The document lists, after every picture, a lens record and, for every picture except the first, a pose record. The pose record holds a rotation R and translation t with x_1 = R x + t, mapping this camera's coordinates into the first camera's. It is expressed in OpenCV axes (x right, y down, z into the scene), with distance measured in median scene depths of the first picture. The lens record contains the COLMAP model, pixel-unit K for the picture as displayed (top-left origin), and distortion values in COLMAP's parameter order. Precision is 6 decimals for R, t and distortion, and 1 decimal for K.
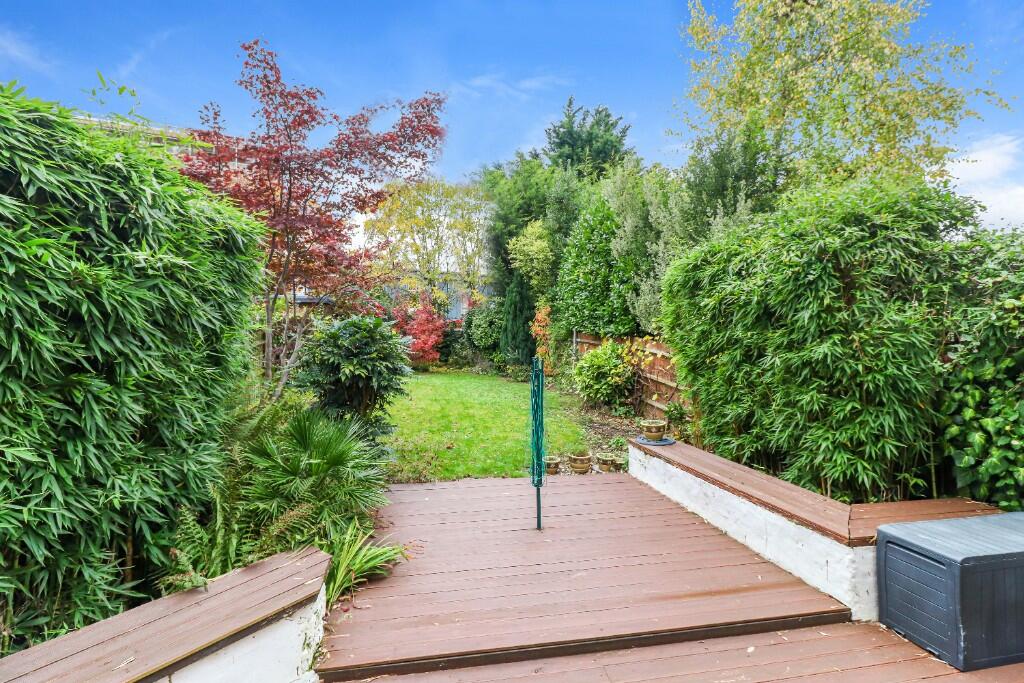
lens RADIAL K [[469.6, 0, 505.9], [0, 469.6, 334.6], [0, 0, 1]] dist [0.004151, -0.000118]
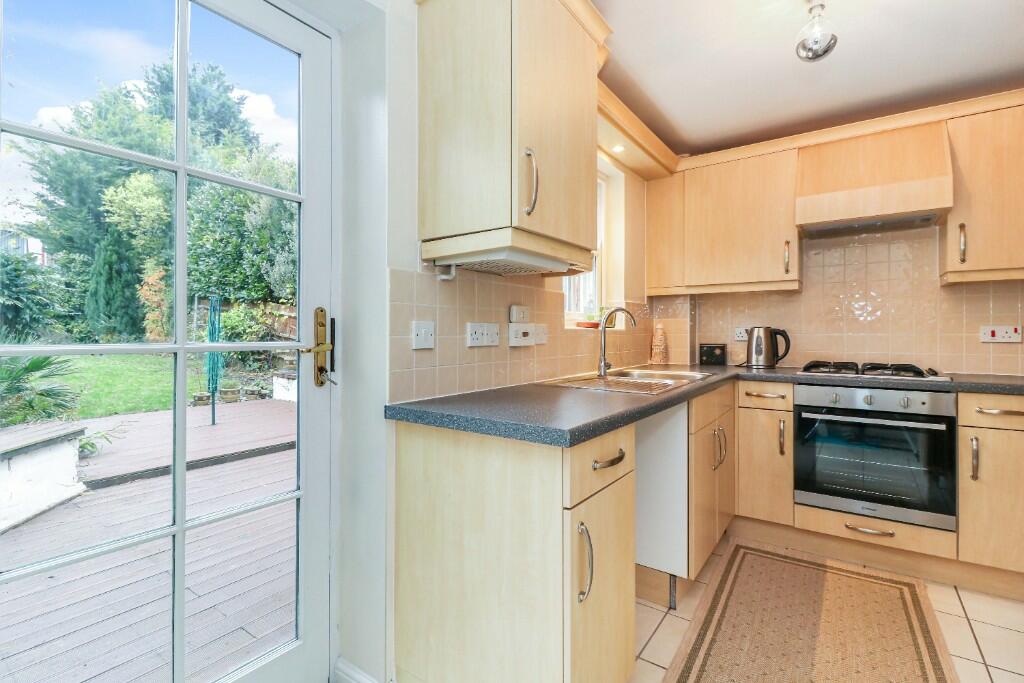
lens RADIAL K [[469.6, 0, 505.9], [0, 469.6, 334.6], [0, 0, 1]] dist [0.004151, -0.000118]
pose [[0.711496, -0.000226, 0.702691, -0.103698], [-0.022937, 0.999460, 0.023546, 0.039197], [-0.702316, -0.032871, 0.711106, -0.196971]]
